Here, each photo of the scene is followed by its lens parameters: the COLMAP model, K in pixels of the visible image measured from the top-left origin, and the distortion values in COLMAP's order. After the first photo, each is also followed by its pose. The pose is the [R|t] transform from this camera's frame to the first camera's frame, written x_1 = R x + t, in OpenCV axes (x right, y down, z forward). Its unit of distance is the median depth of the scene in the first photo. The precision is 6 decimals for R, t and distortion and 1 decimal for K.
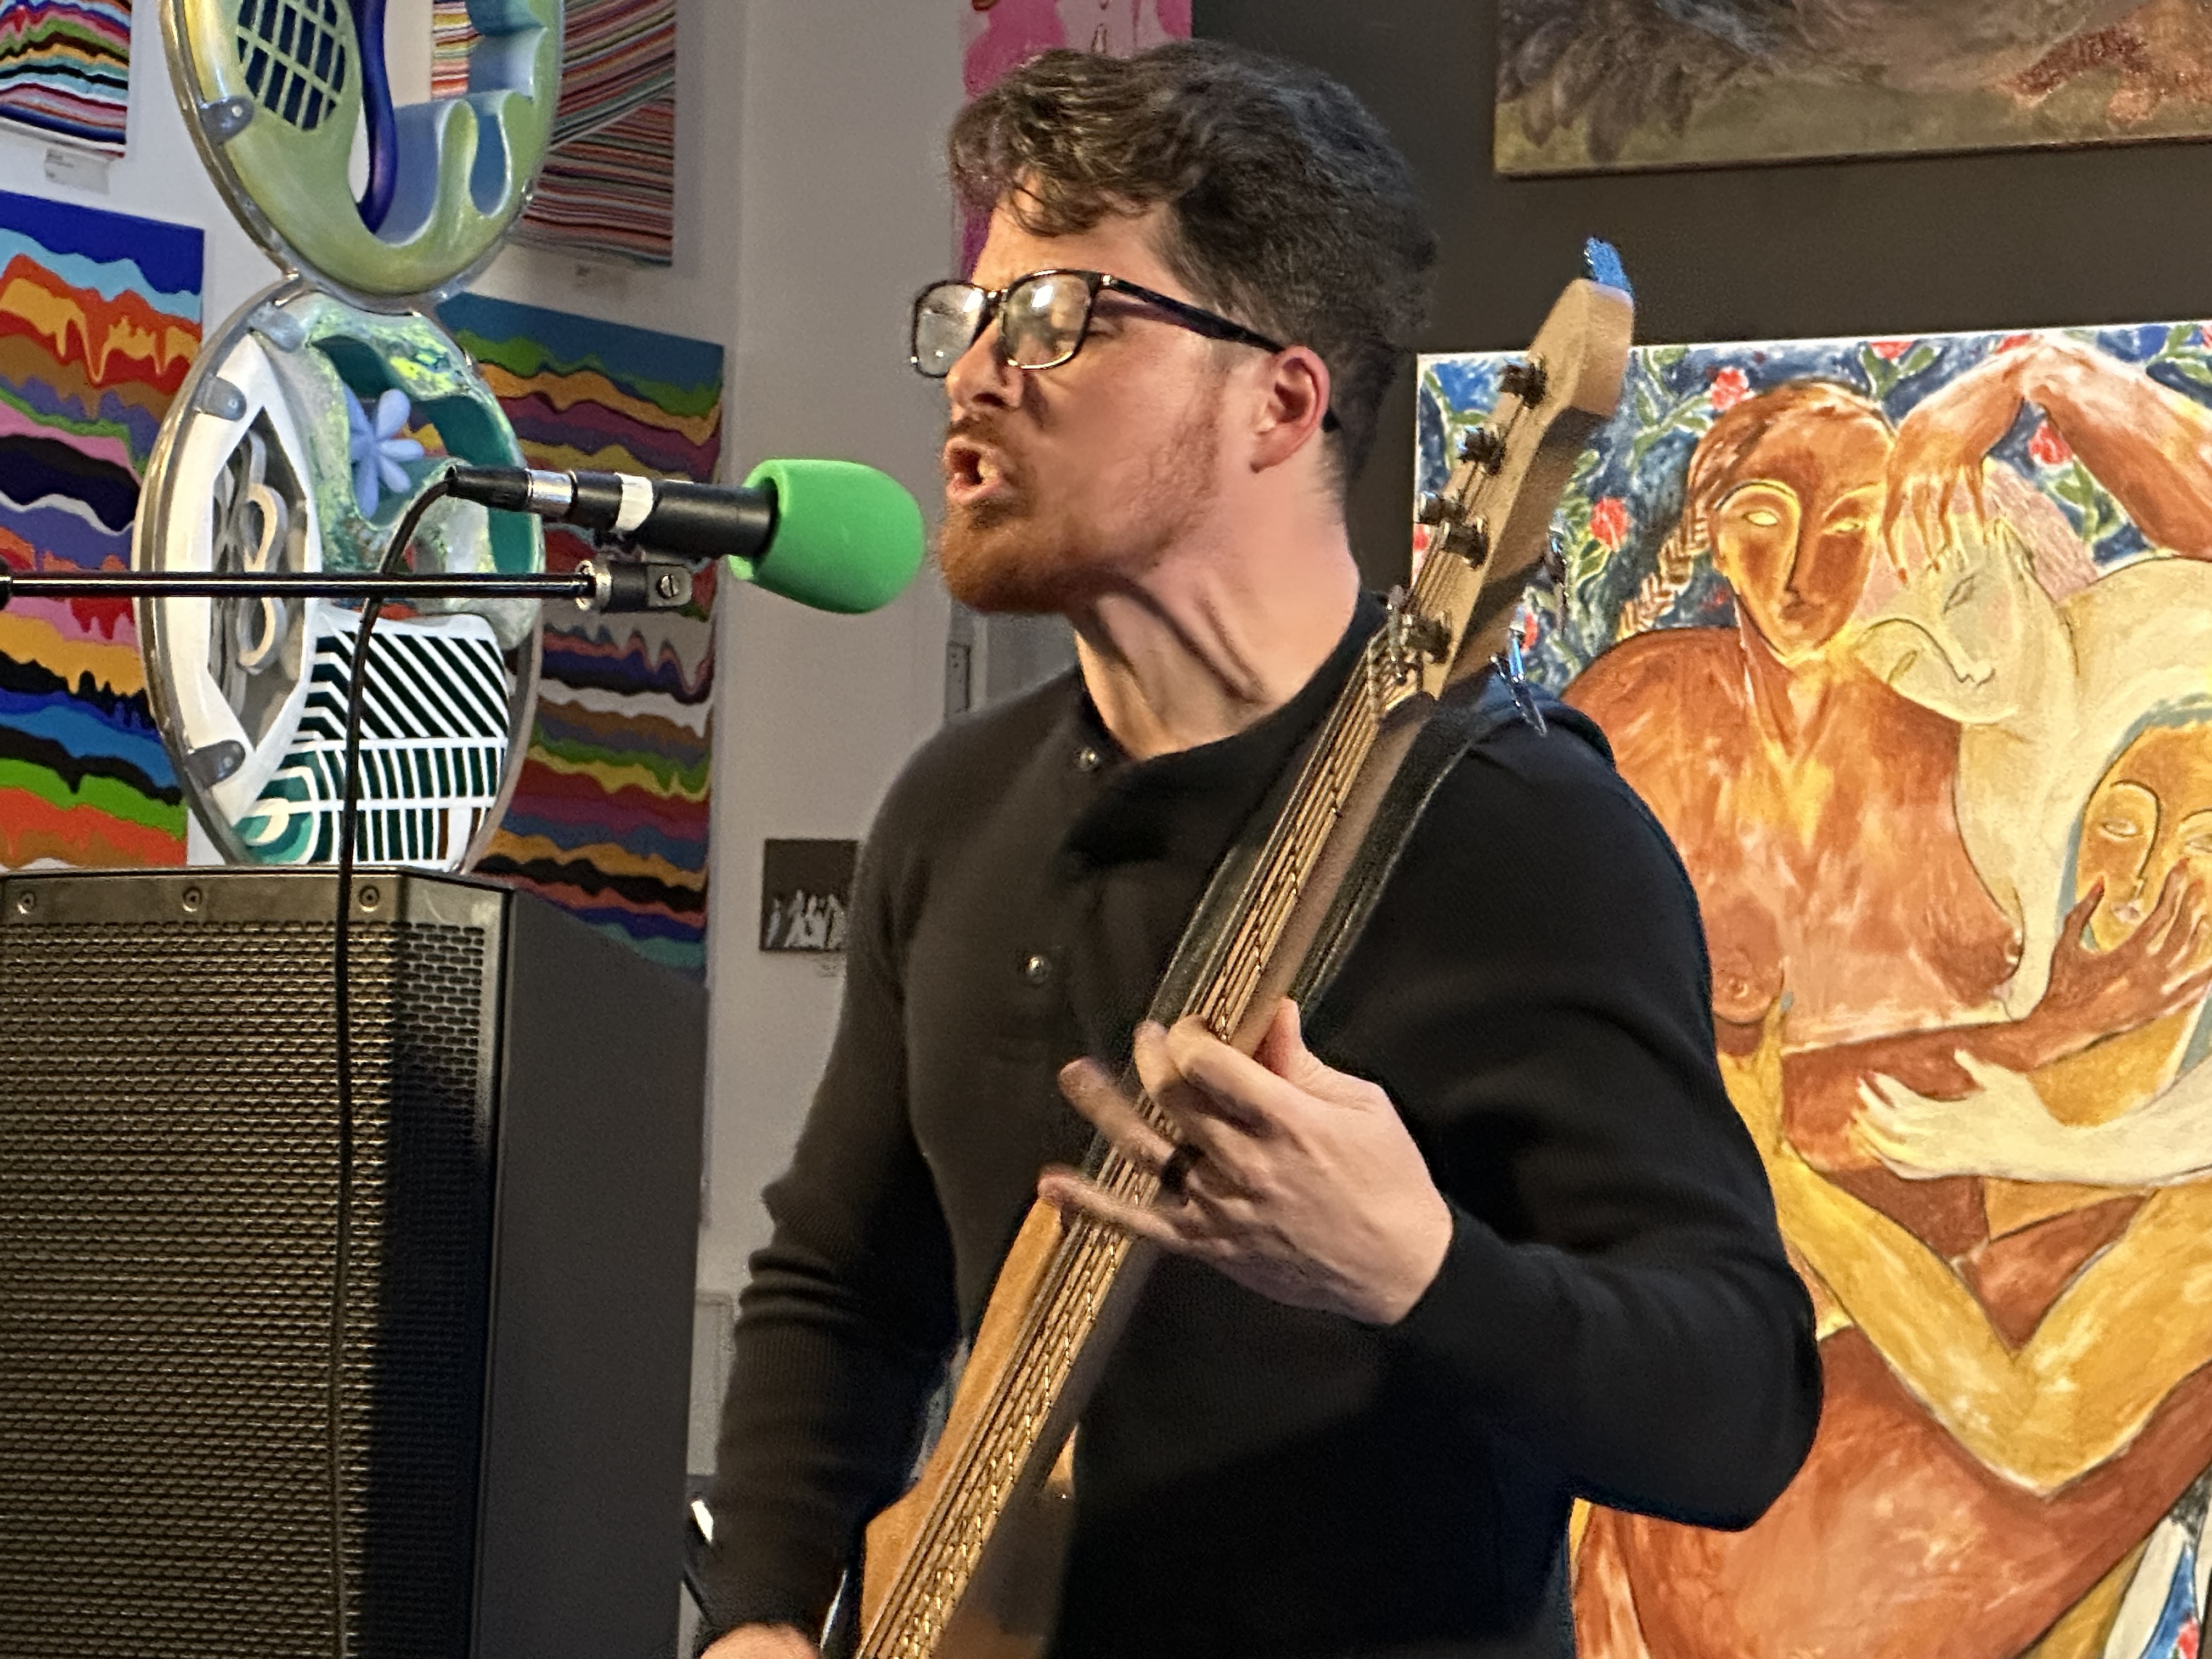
lens RADIAL K [[7327.5, 0, 1091.9], [0, 7327.5, 816.6], [0, 0, 1]] dist [0.050761, 0.000000]
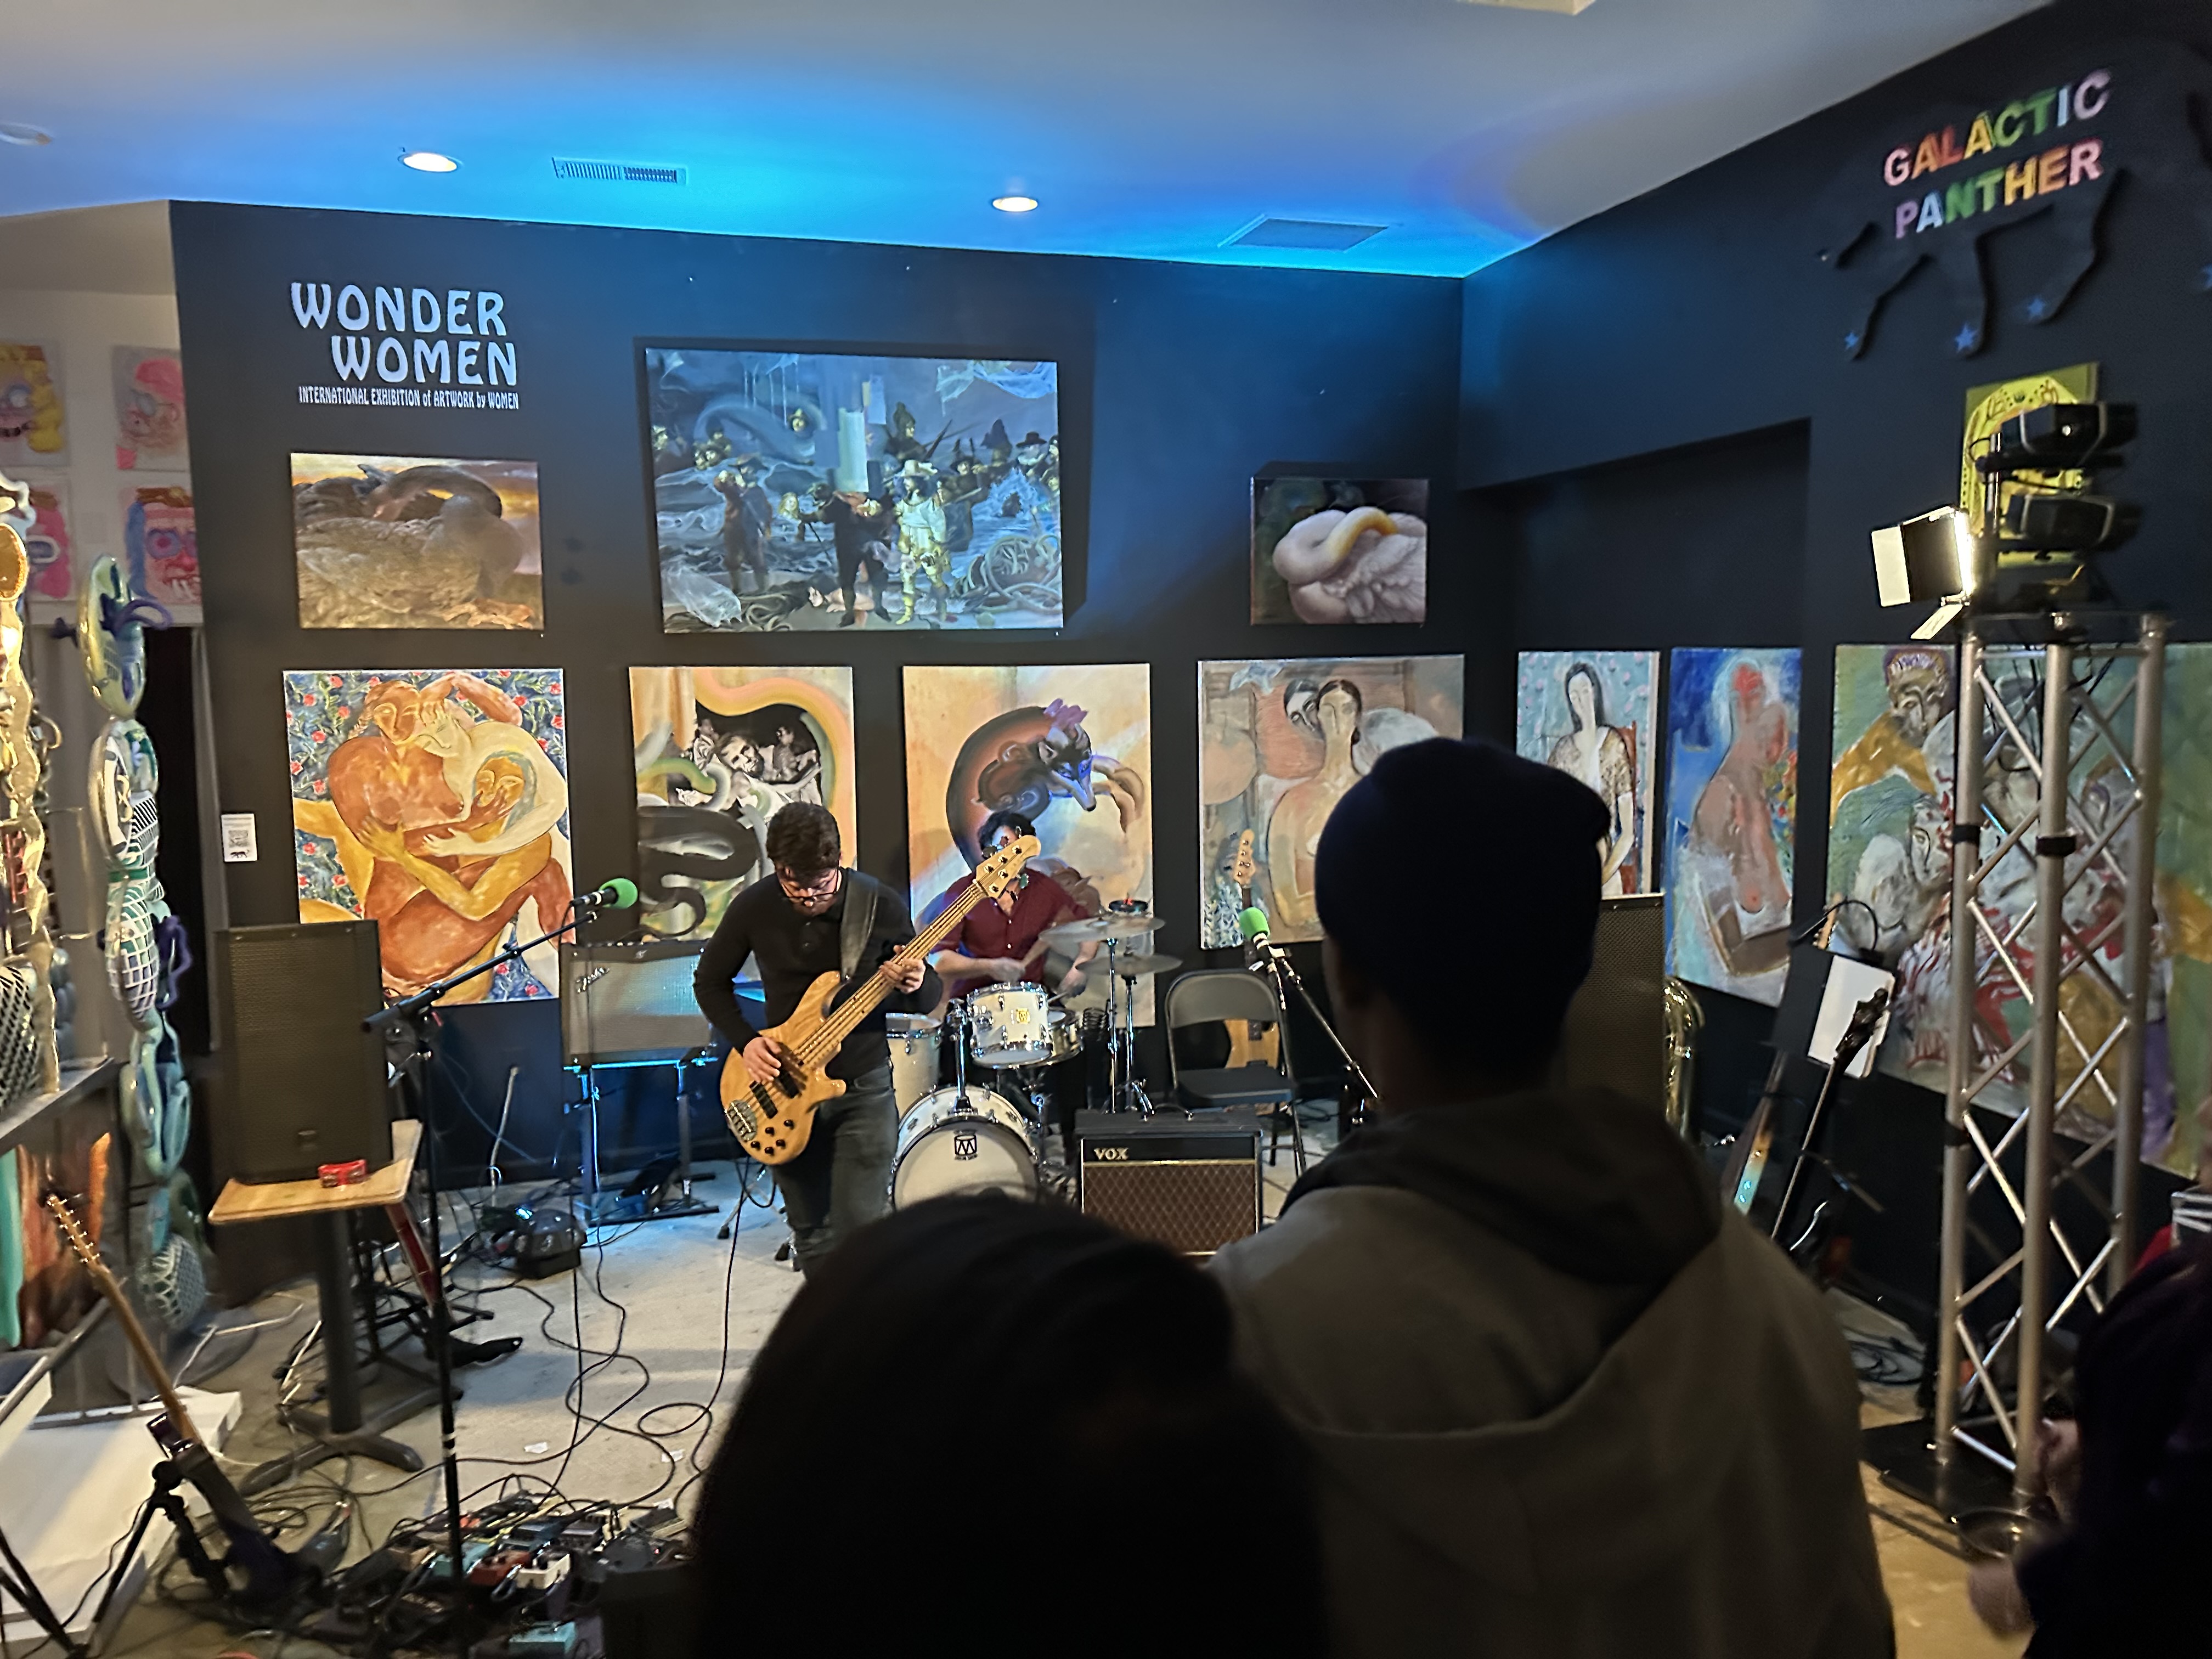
lens RADIAL K [[1566.1, 0, 1113.6], [0, 1566.1, 829.3], [0, 0, 1]] dist [0.099410, -0.139604]
pose [[0.670003, -0.119043, 0.732752, -0.333049], [-0.024298, 0.983014, 0.181918, -0.159099], [-0.741961, -0.139690, 0.655729, 0.033758]]
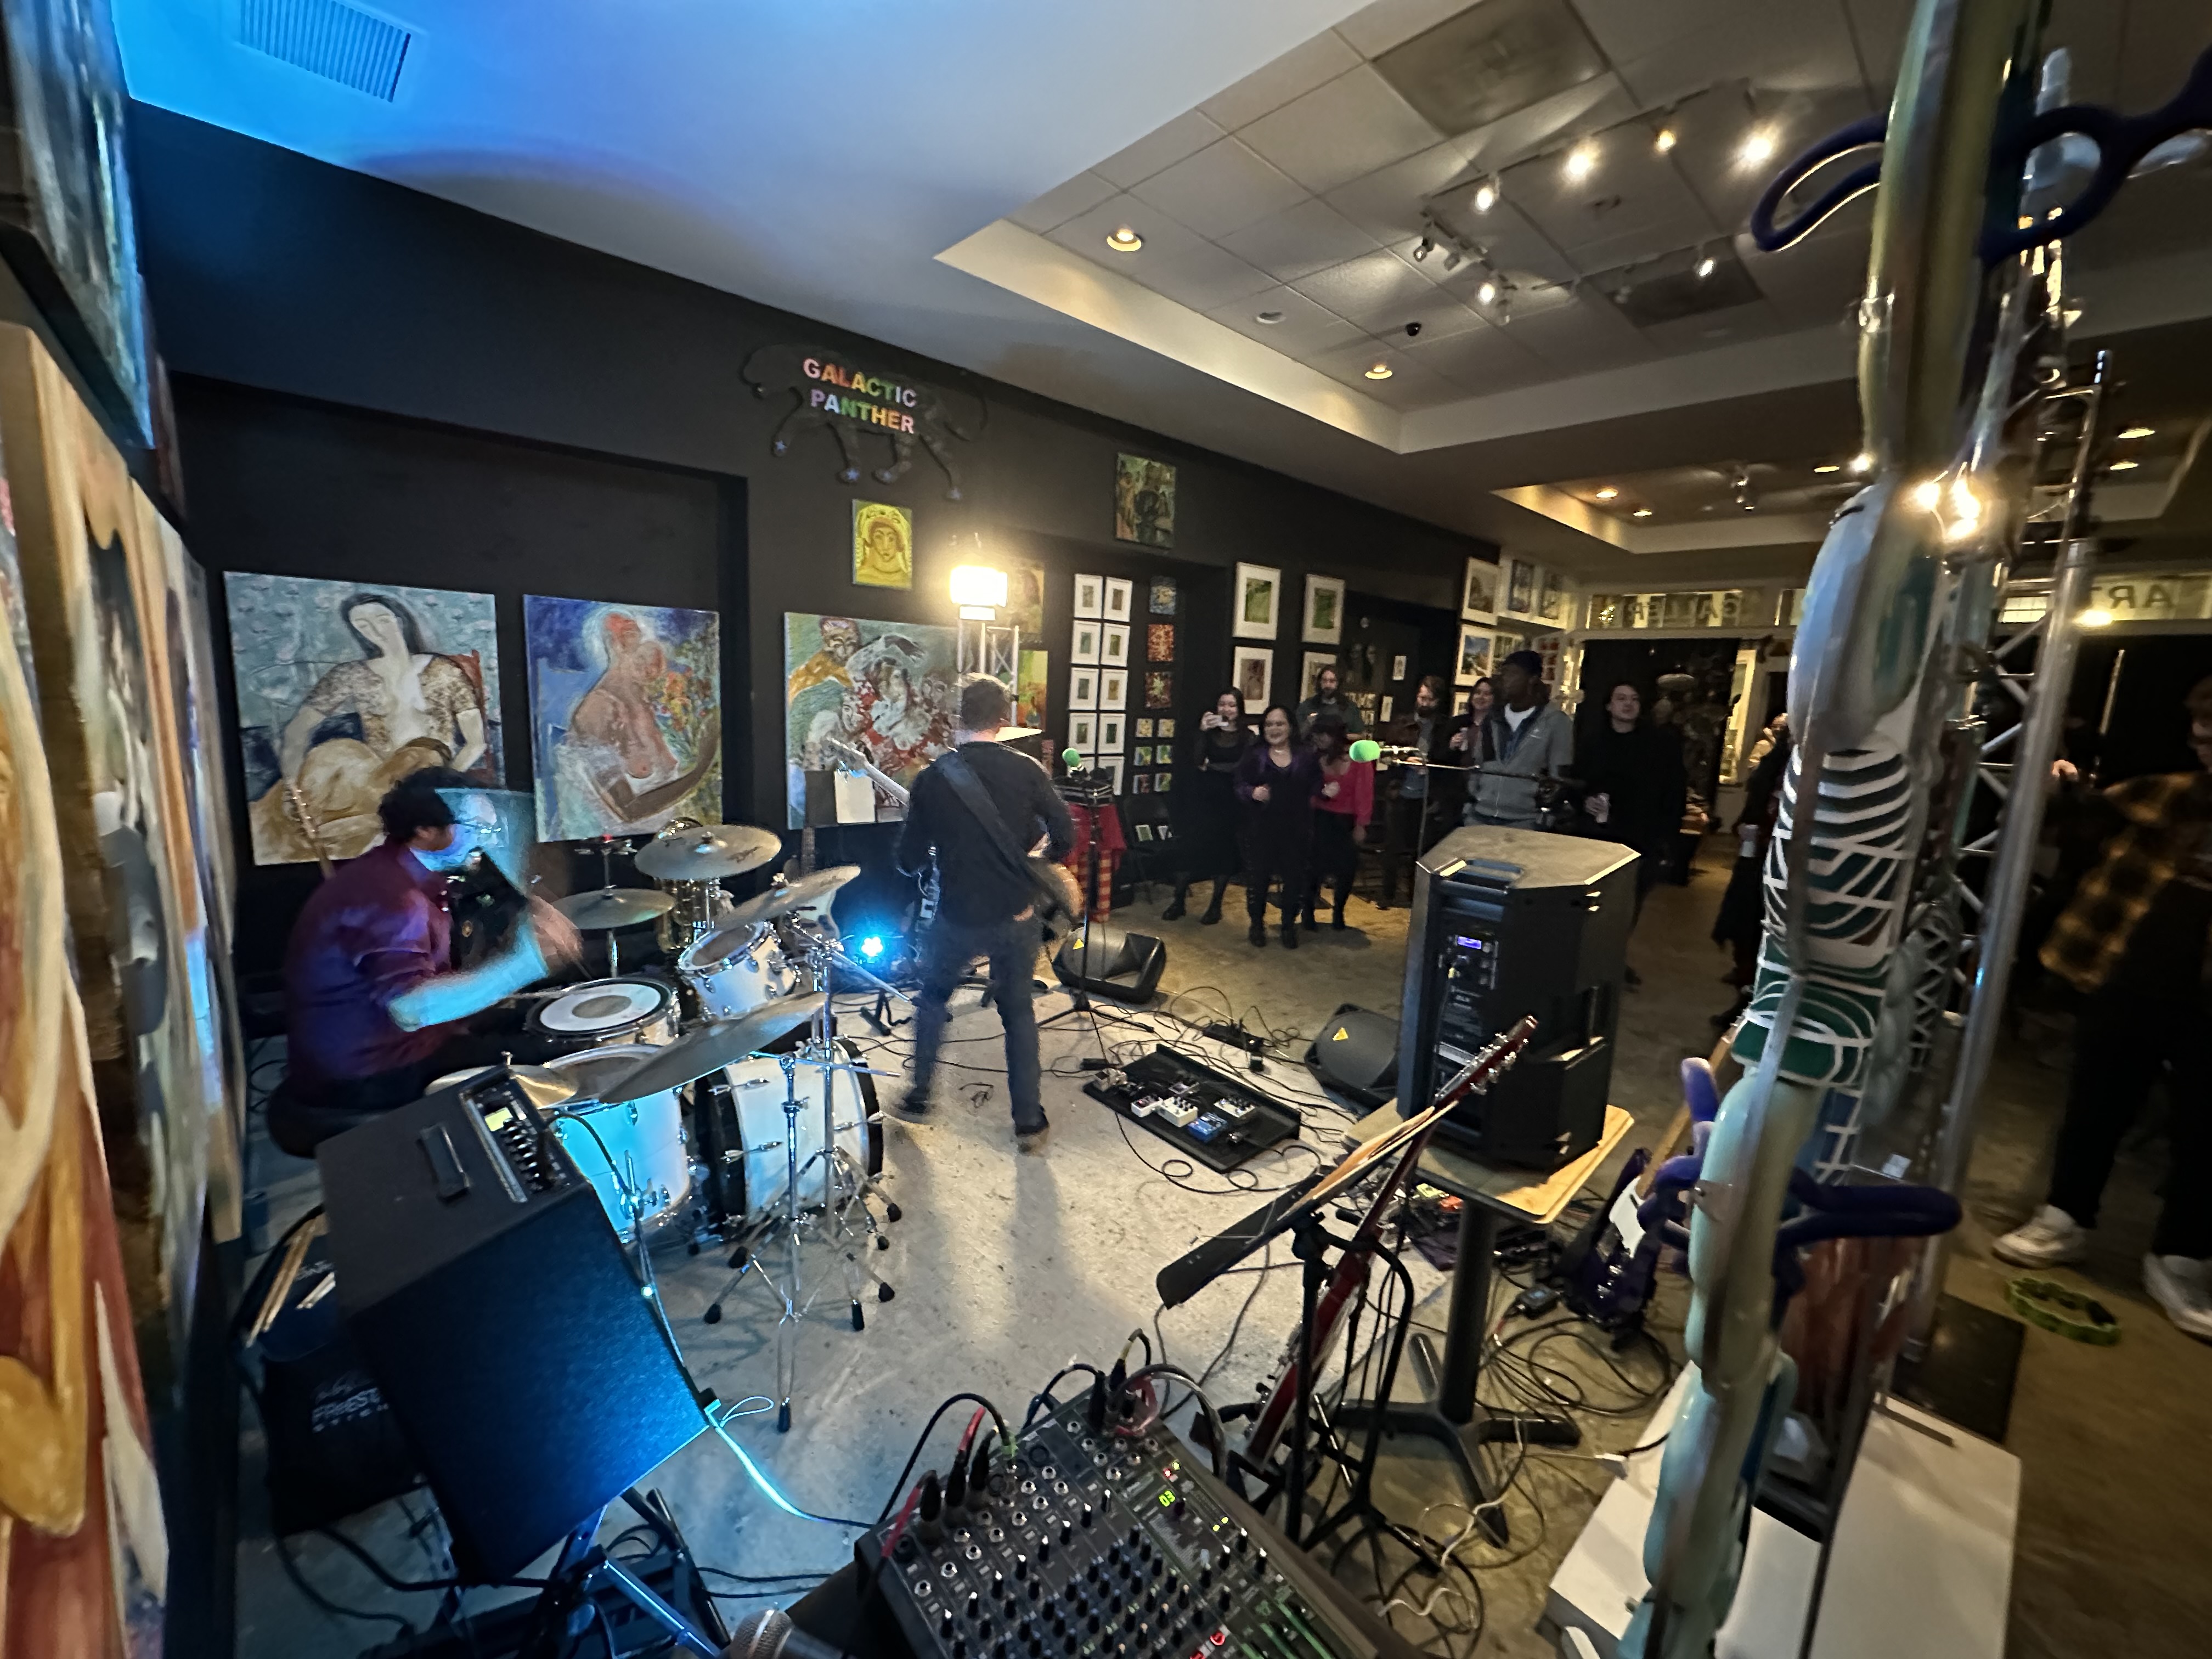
lens RADIAL K [[890.1, 0, 1103.2], [0, 890.1, 834.7], [0, 0, 1]] dist [-0.005845, -0.000245]
pose [[-0.963630, -0.105254, 0.245640, -0.006525], [-0.083624, 0.991774, 0.096913, -0.009200], [-0.253819, 0.072847, -0.964505, 1.063602]]
